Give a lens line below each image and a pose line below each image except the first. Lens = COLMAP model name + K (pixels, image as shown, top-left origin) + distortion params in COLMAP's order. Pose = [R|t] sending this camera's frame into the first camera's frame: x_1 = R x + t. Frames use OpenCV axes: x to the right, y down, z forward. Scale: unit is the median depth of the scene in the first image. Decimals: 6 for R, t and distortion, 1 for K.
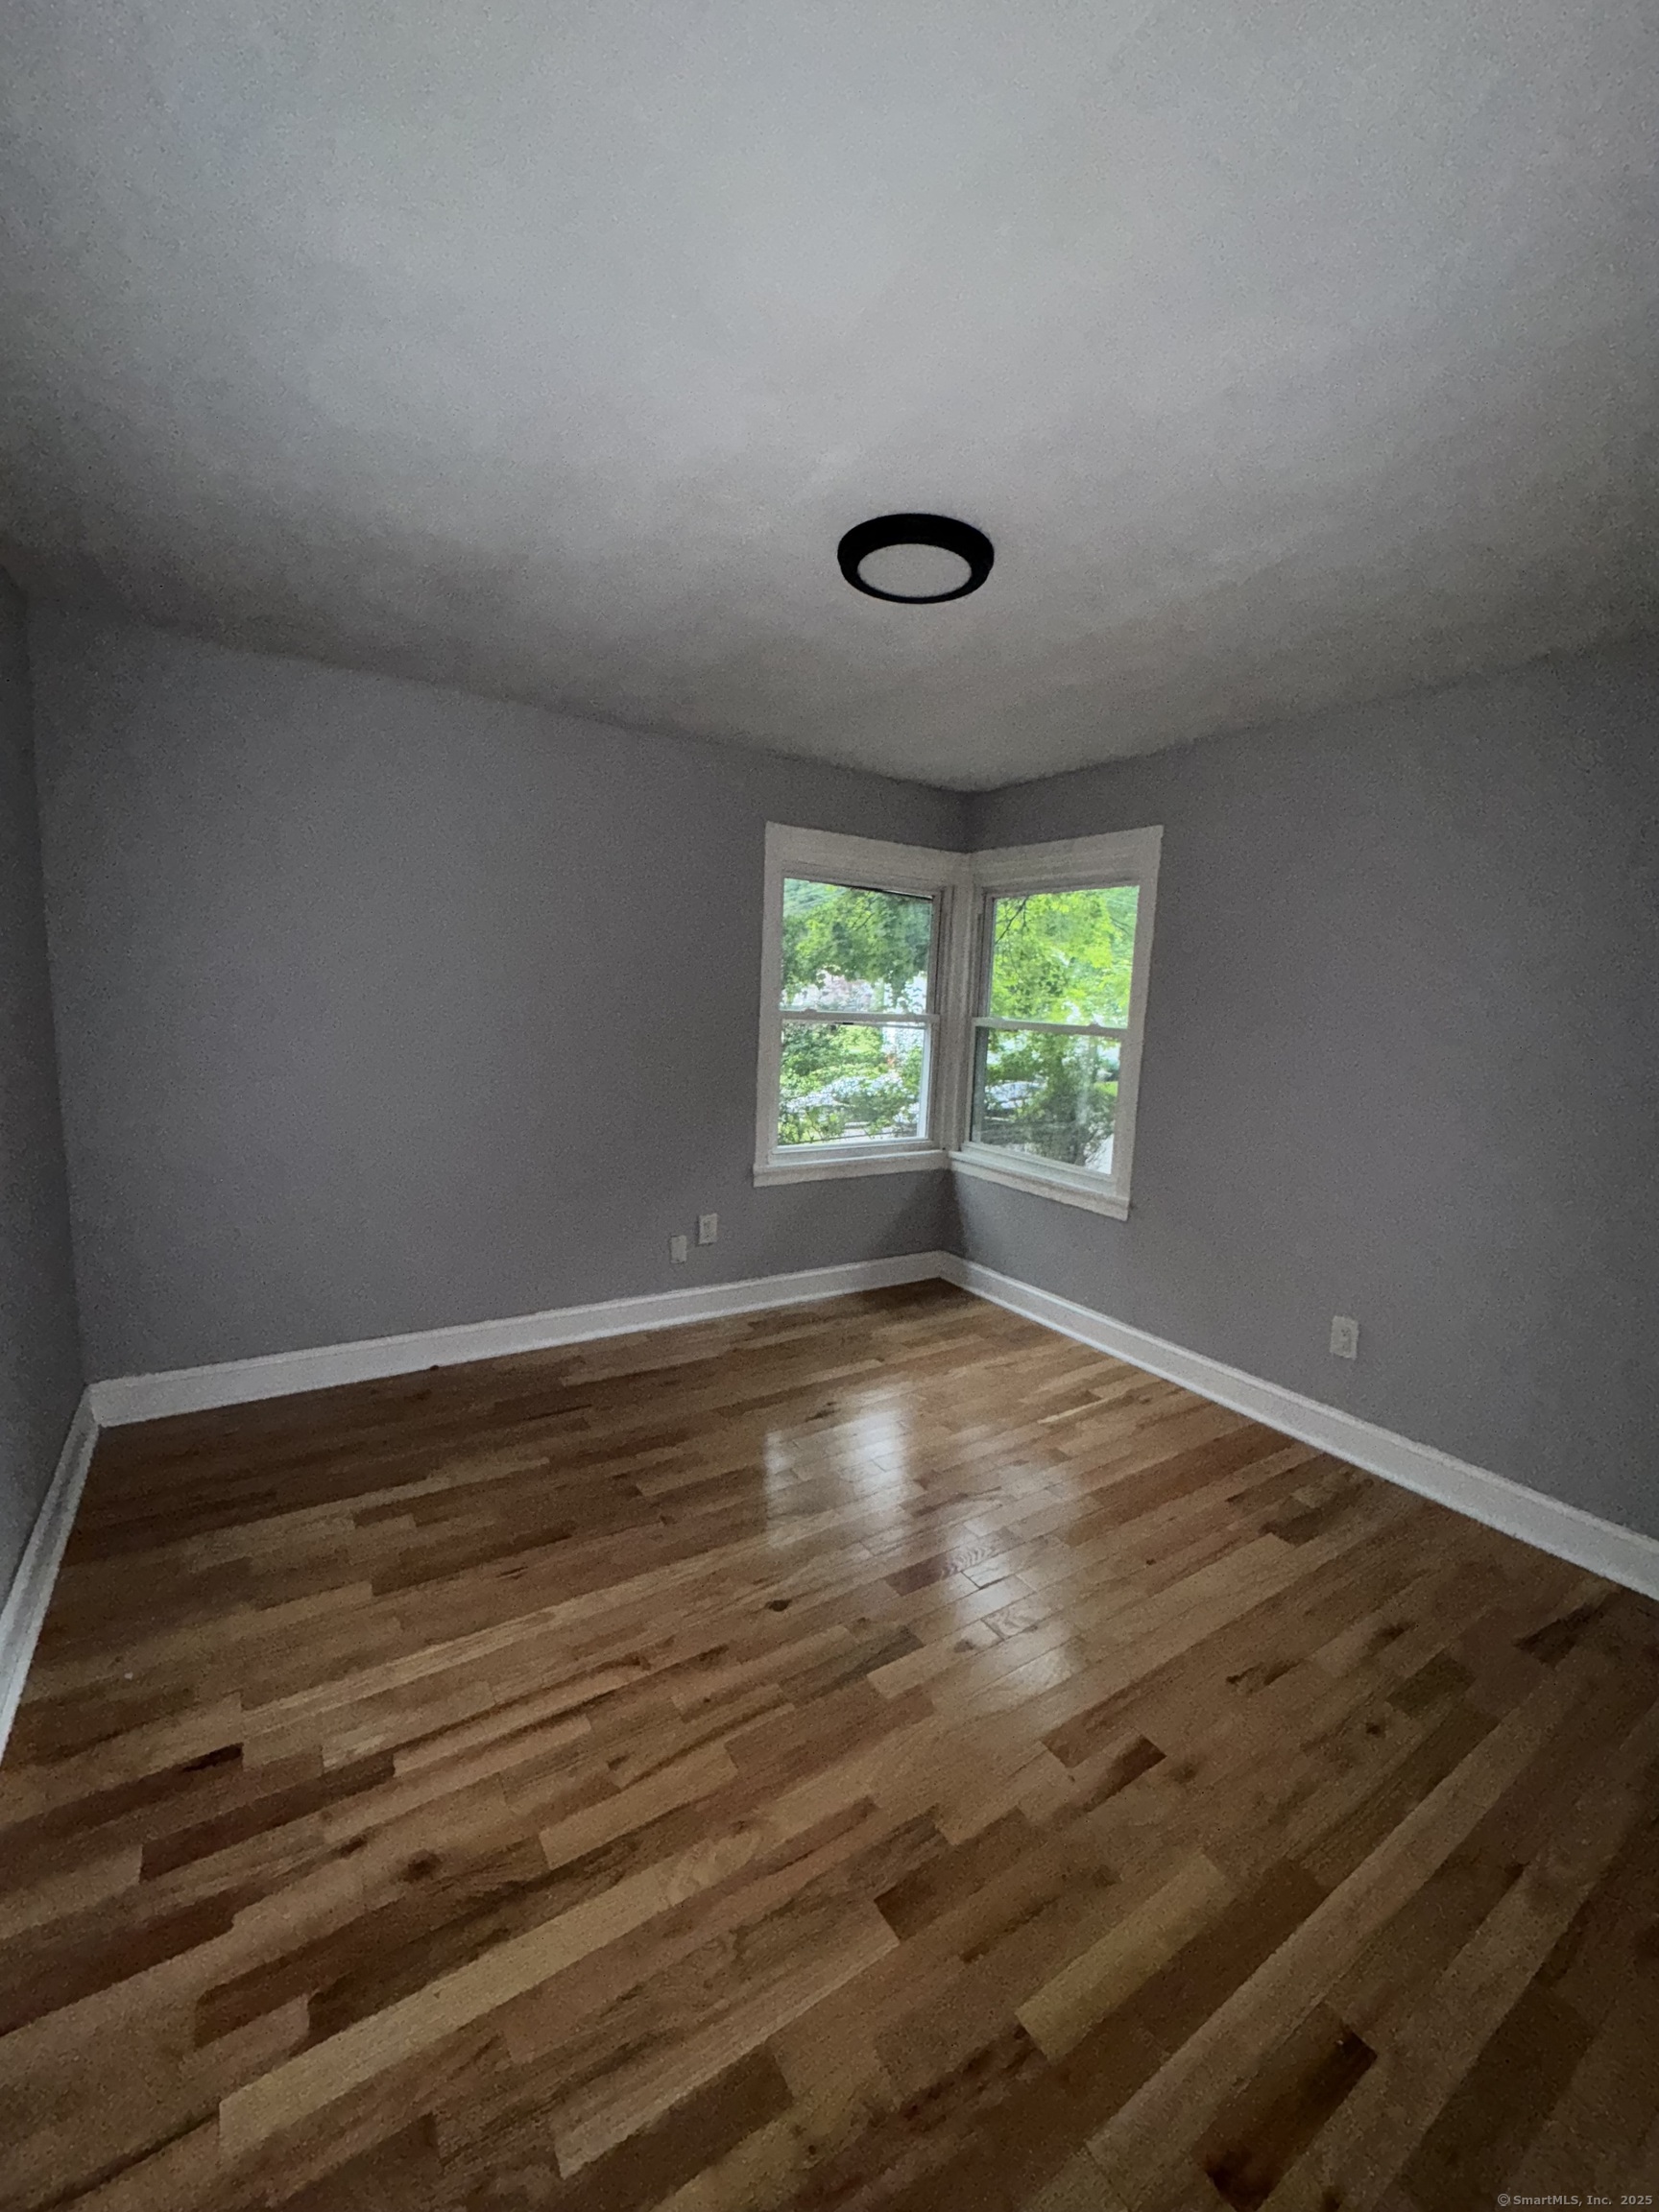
lens RADIAL K [[886.0, 0, 830.2], [0, 886.0, 1111.8], [0, 0, 1]] dist [0.000755, -0.000117]
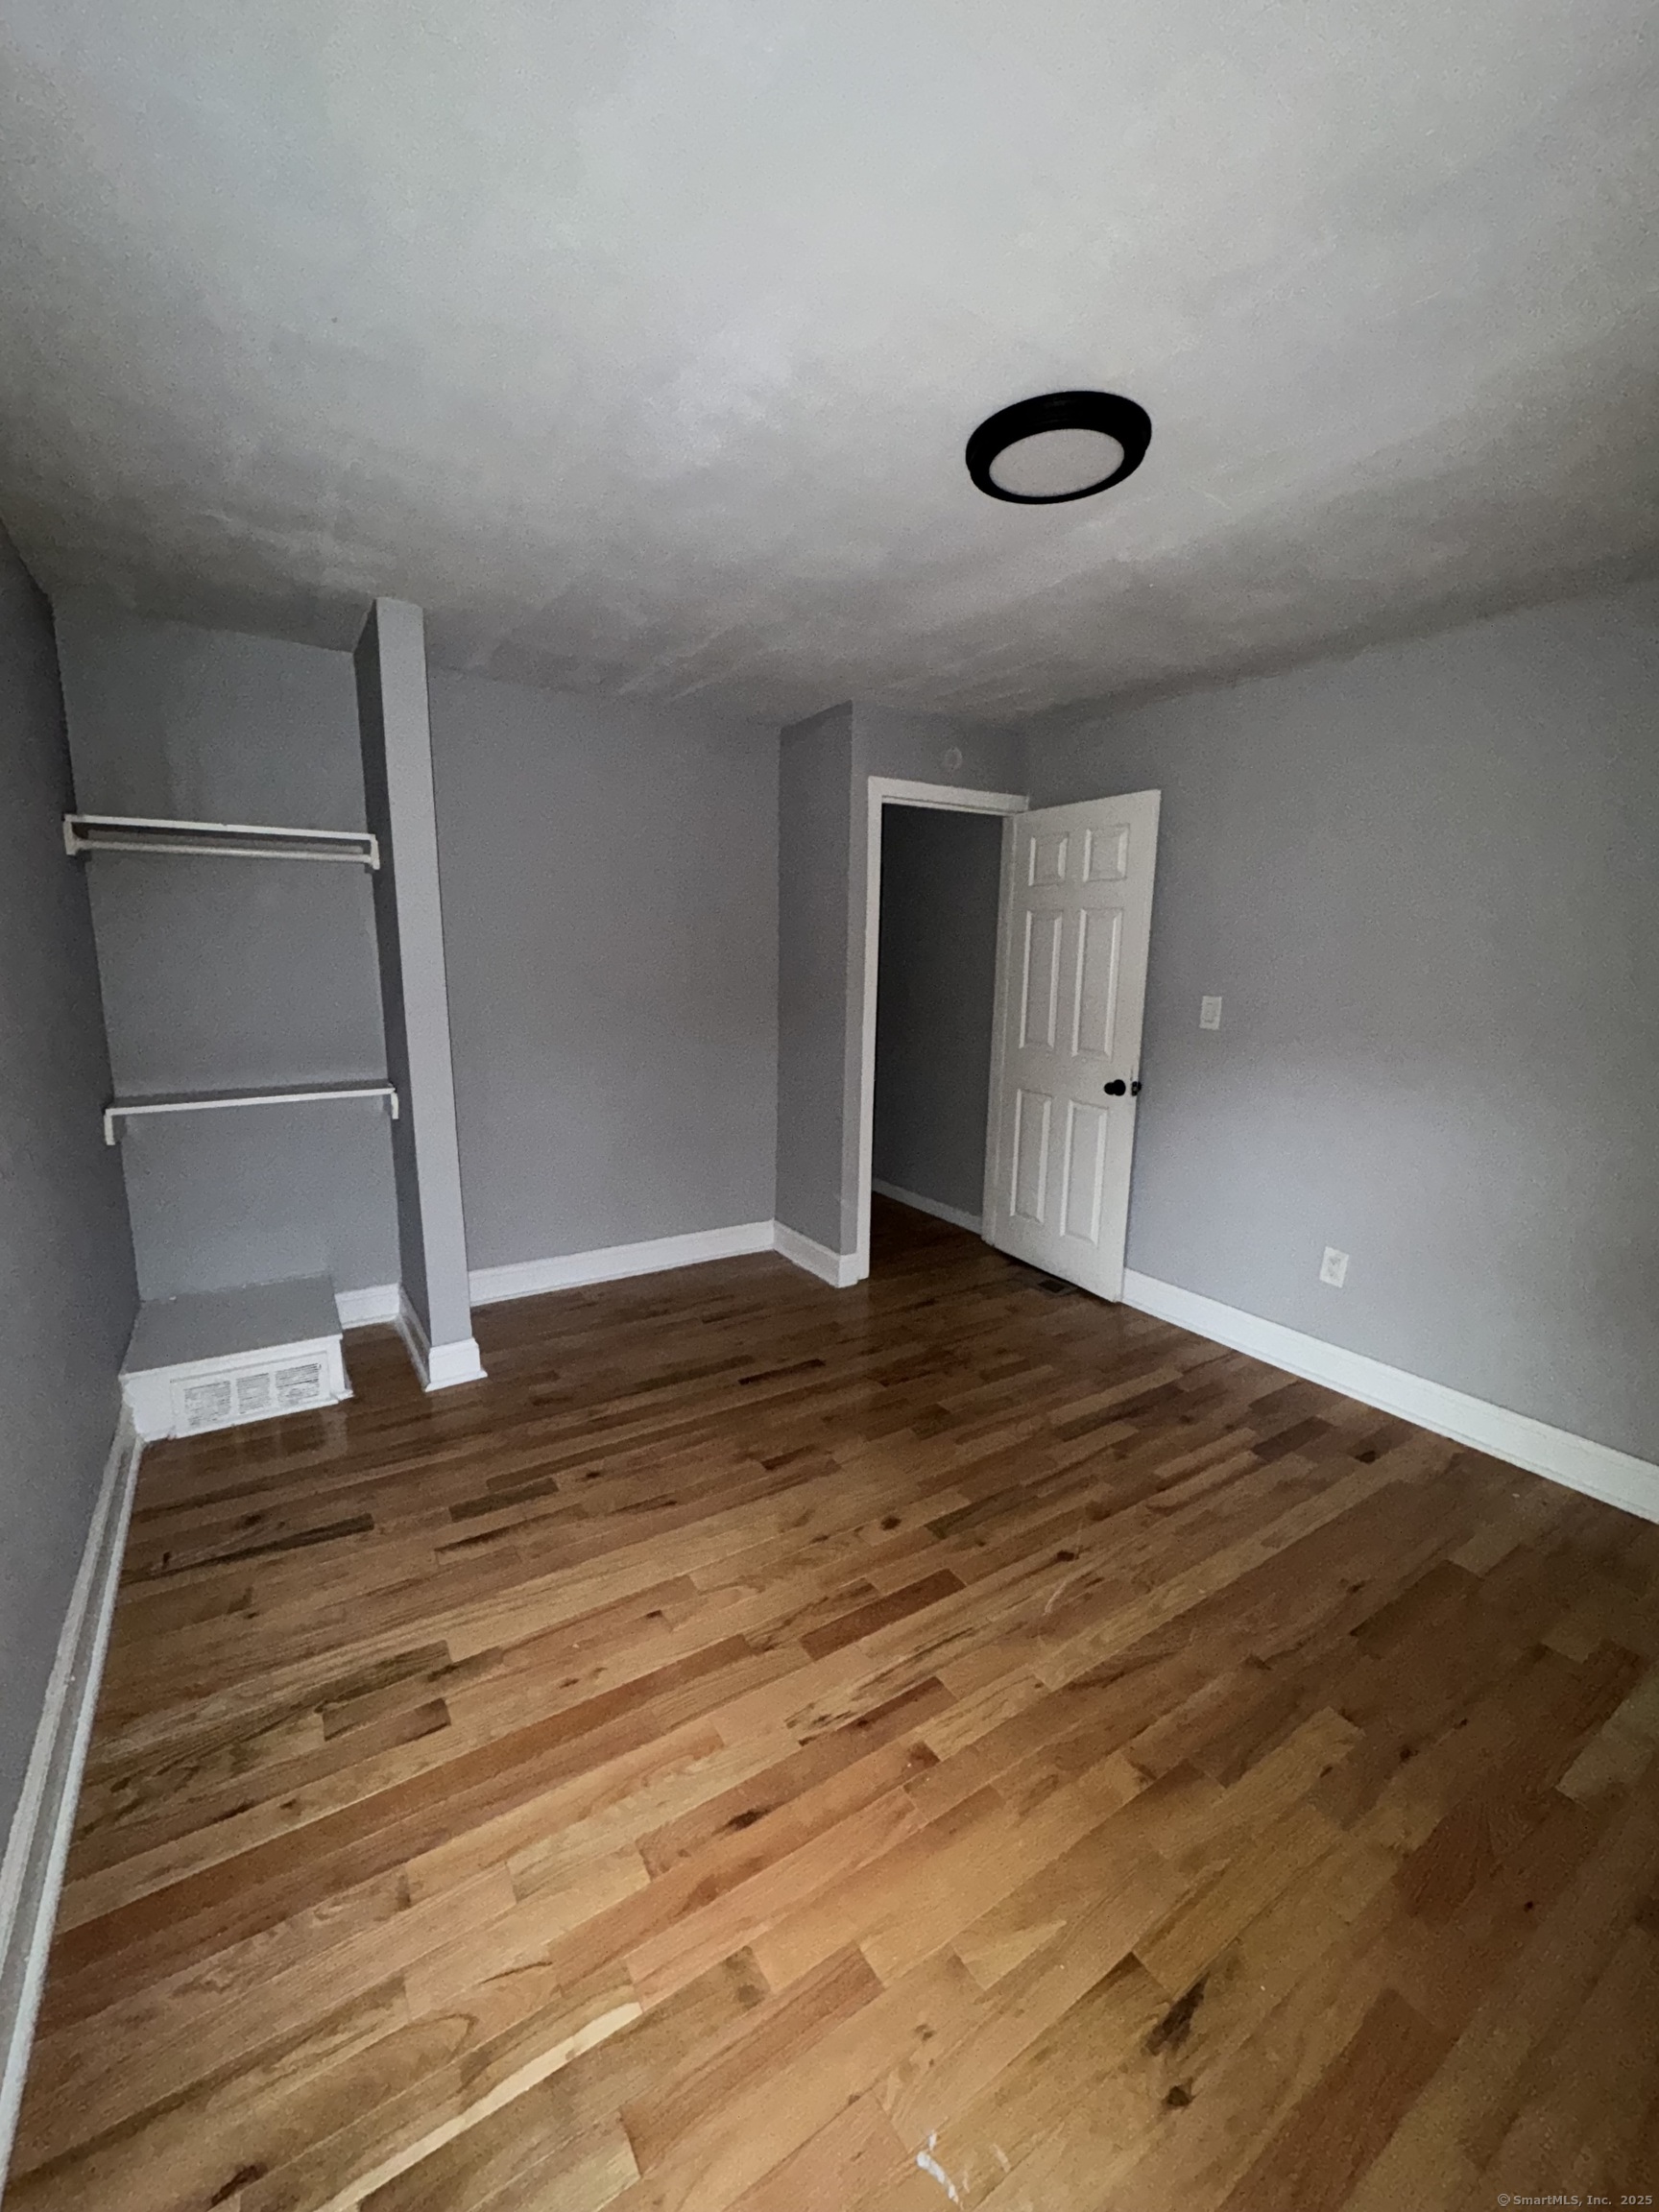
lens RADIAL K [[895.5, 0, 828.4], [0, 895.5, 1091.3], [0, 0, 1]] dist [0.000994, 0.000025]
pose [[-0.998045, -0.062402, -0.003399, 0.298190], [-0.060425, 0.949704, 0.307265, -0.307214], [-0.015946, 0.306869, -0.951618, 2.140645]]
